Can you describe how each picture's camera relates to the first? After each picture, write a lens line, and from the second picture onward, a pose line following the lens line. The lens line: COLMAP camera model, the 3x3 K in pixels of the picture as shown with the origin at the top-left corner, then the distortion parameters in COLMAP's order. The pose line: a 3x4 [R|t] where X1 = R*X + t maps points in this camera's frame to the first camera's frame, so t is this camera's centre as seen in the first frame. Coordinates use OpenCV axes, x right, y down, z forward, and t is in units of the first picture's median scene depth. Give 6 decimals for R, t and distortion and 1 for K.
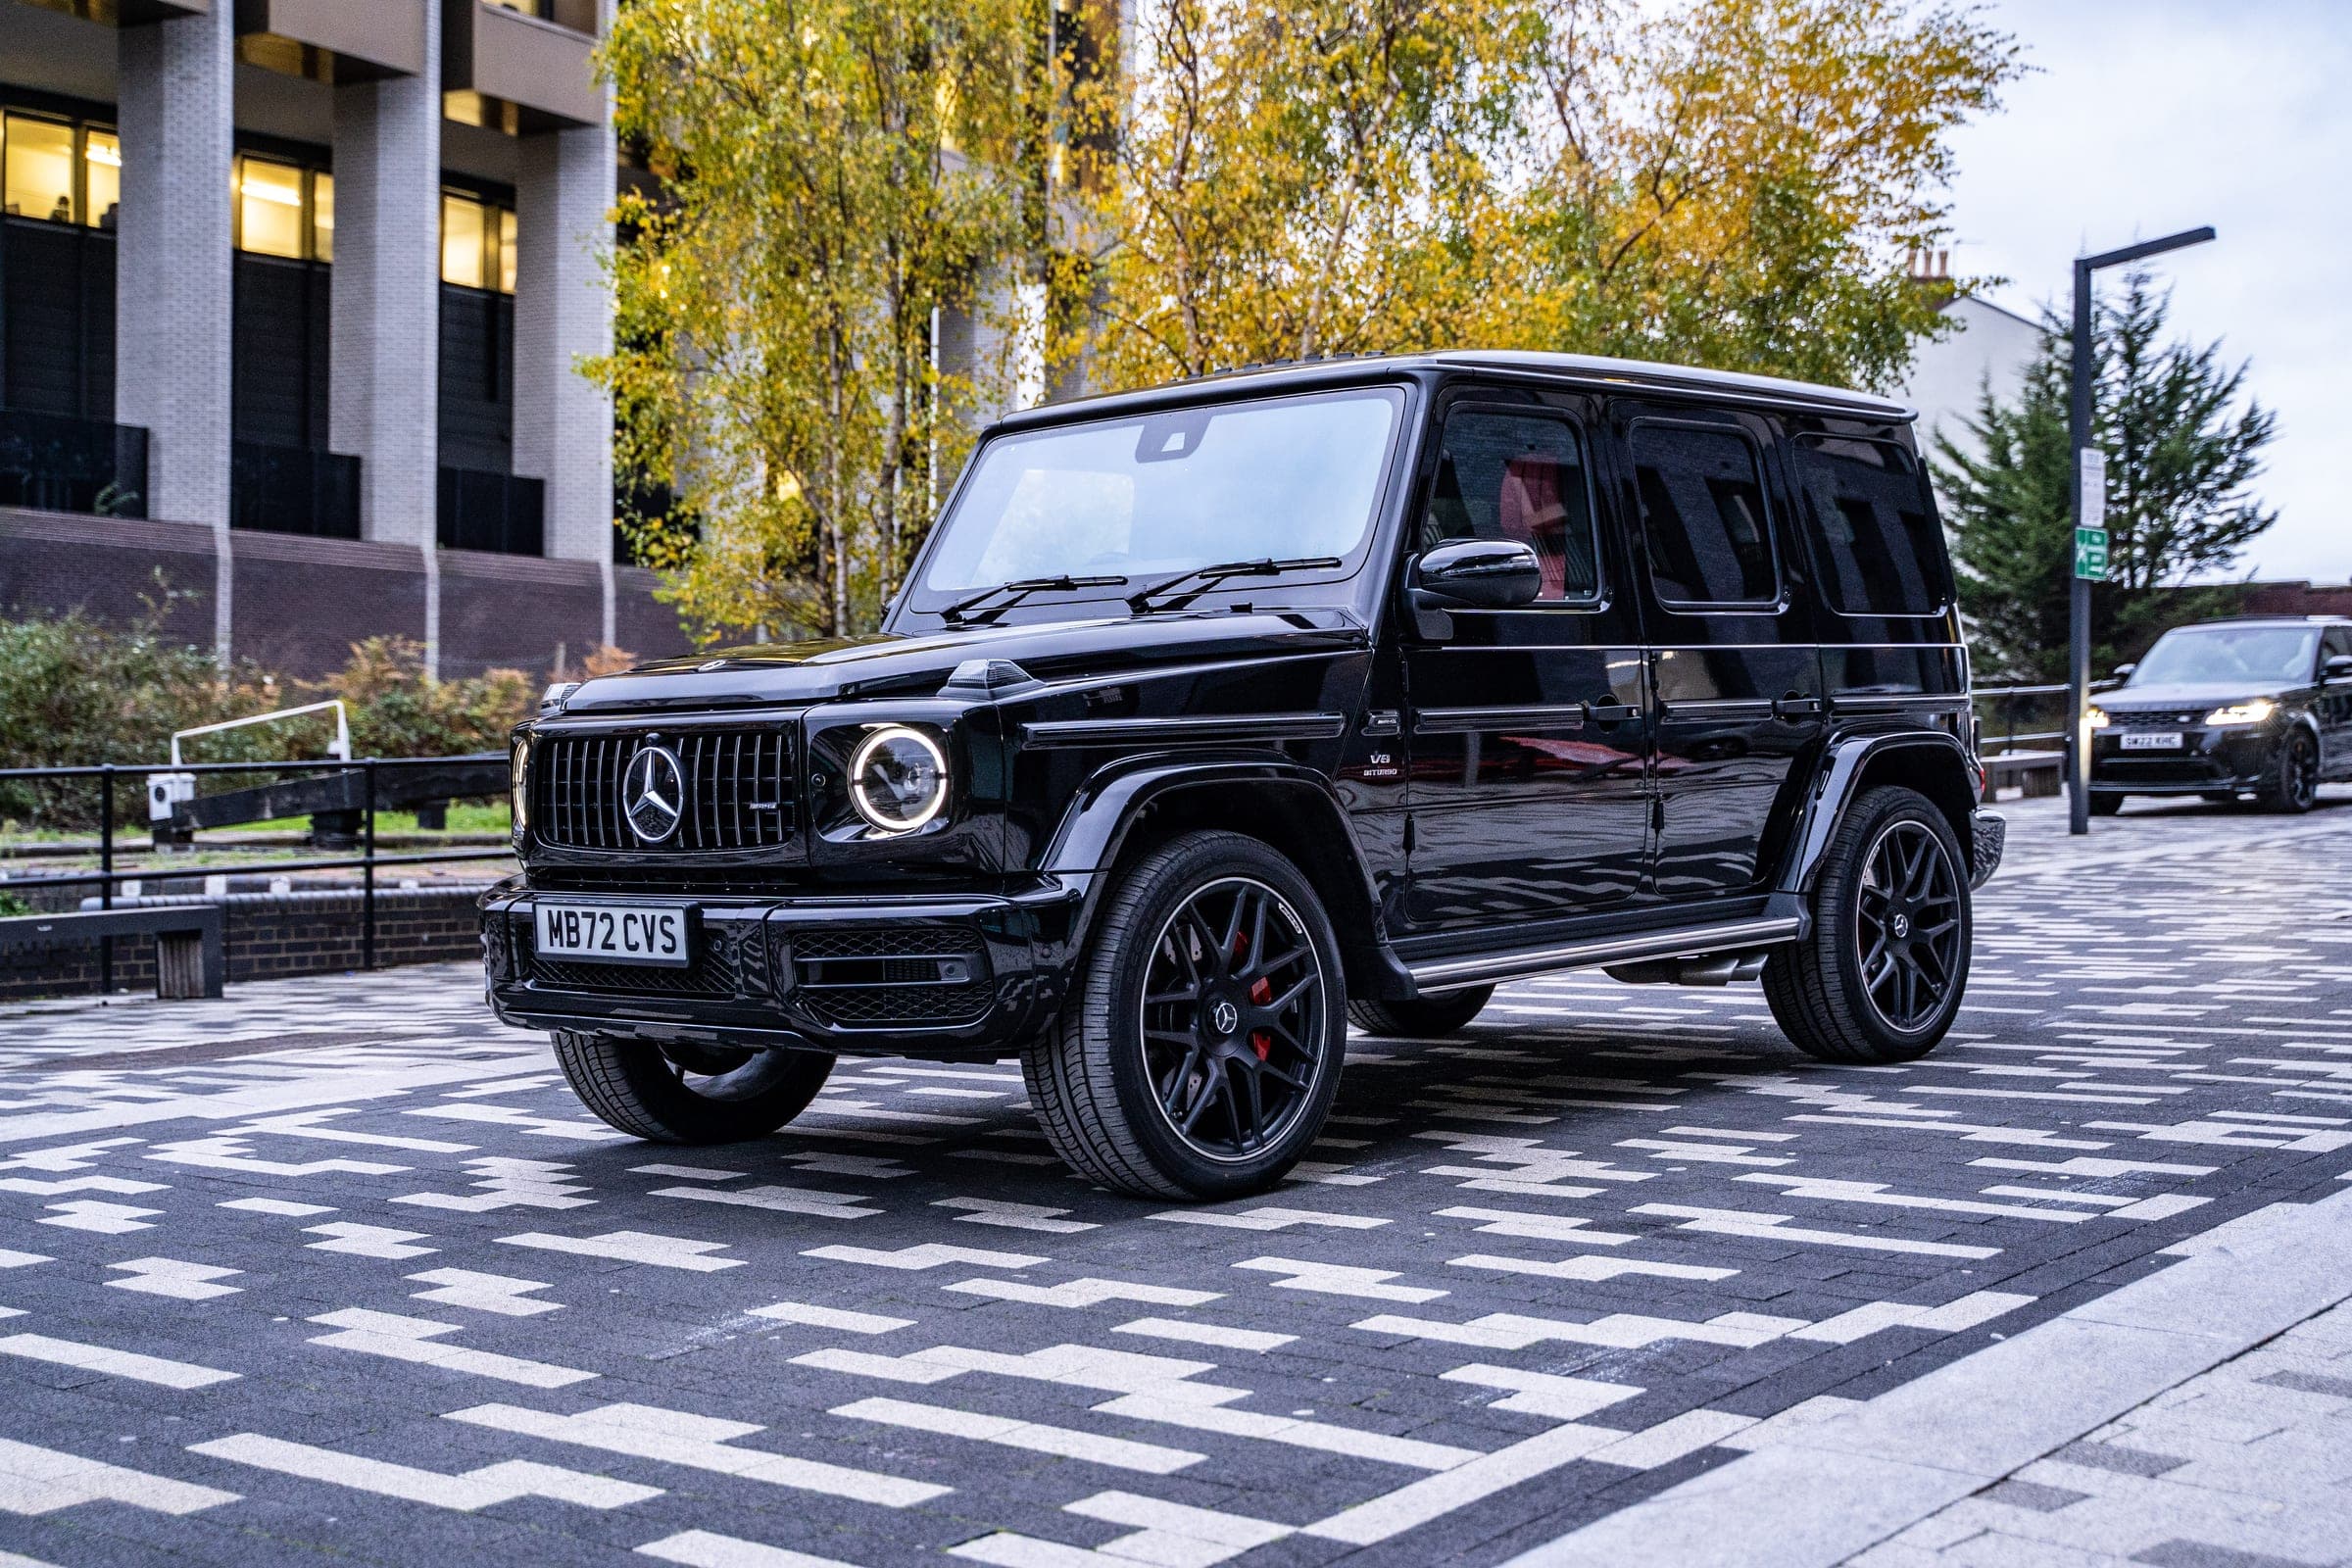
lens RADIAL K [[2812.8, 0, 1169.8], [0, 2812.8, 775.0], [0, 0, 1]] dist [0.025310, 0.000000]
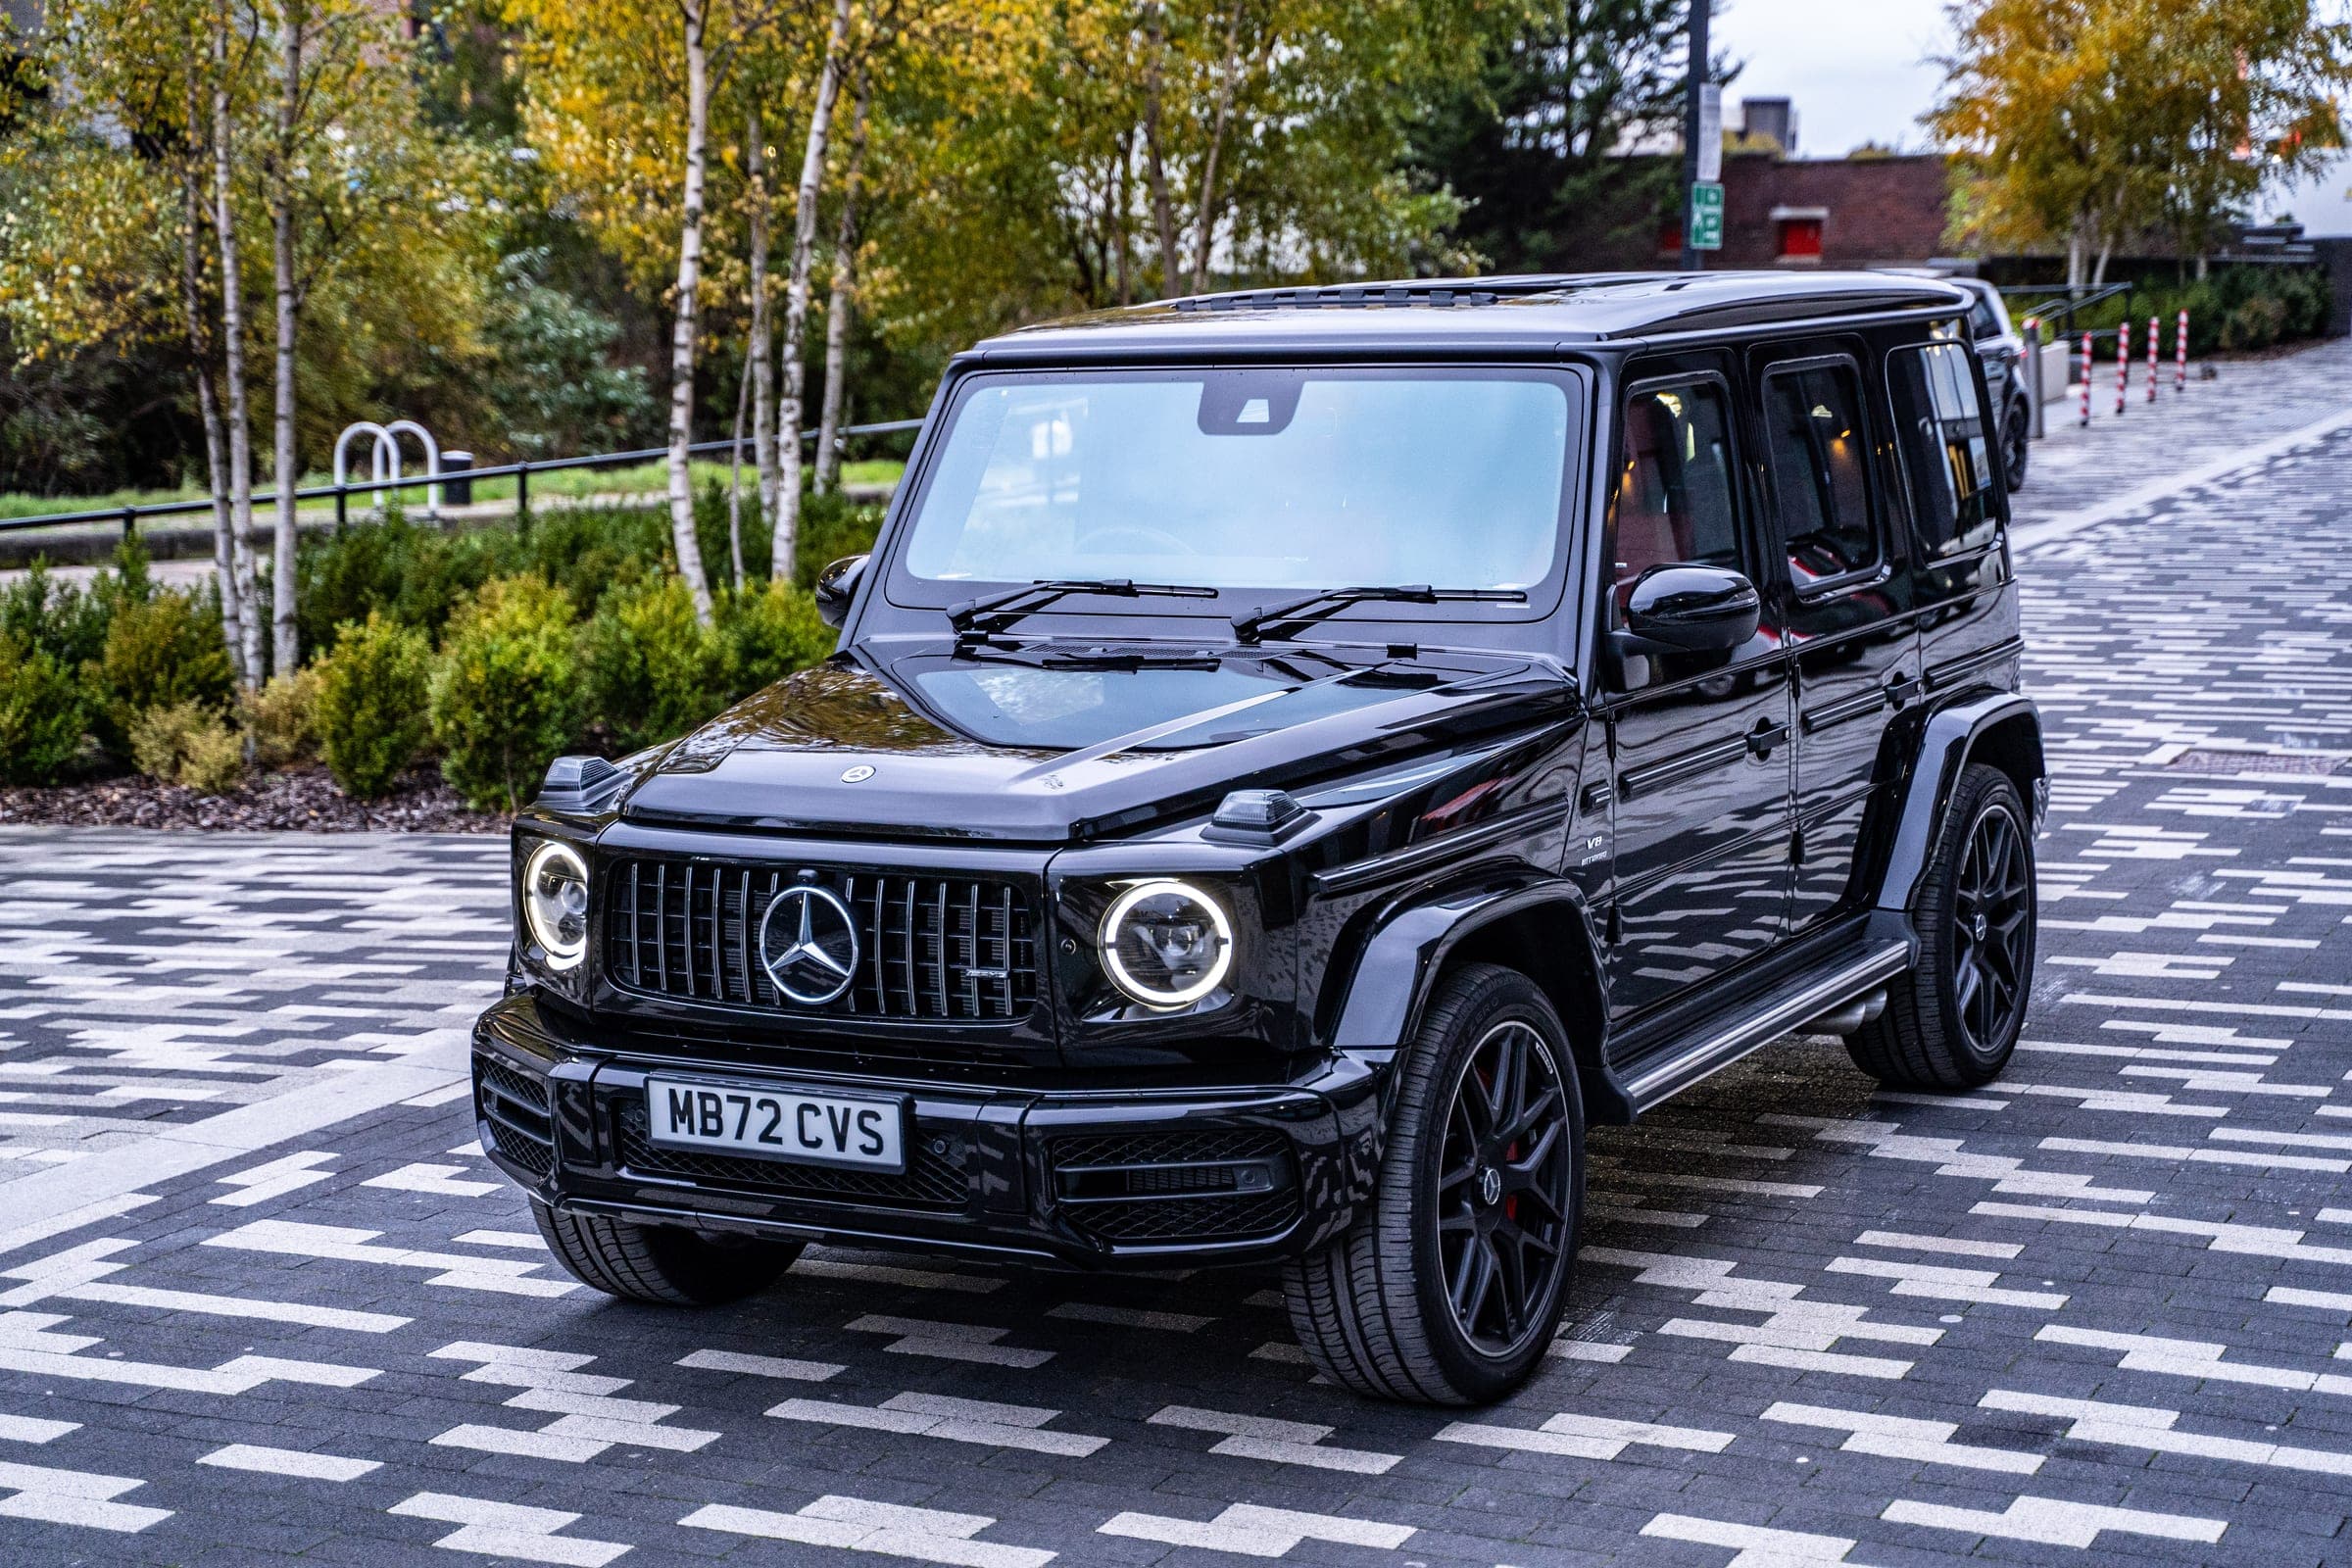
lens RADIAL K [[3650.7, 0, 1174.4], [0, 3650.7, 798.7], [0, 0, 1]] dist [0.140066, 0.000000]
pose [[0.974646, -0.025046, 0.222347, -0.314835], [0.000145, 0.993786, 0.111307, -0.152209], [-0.223753, -0.108453, 0.968593, -0.034276]]
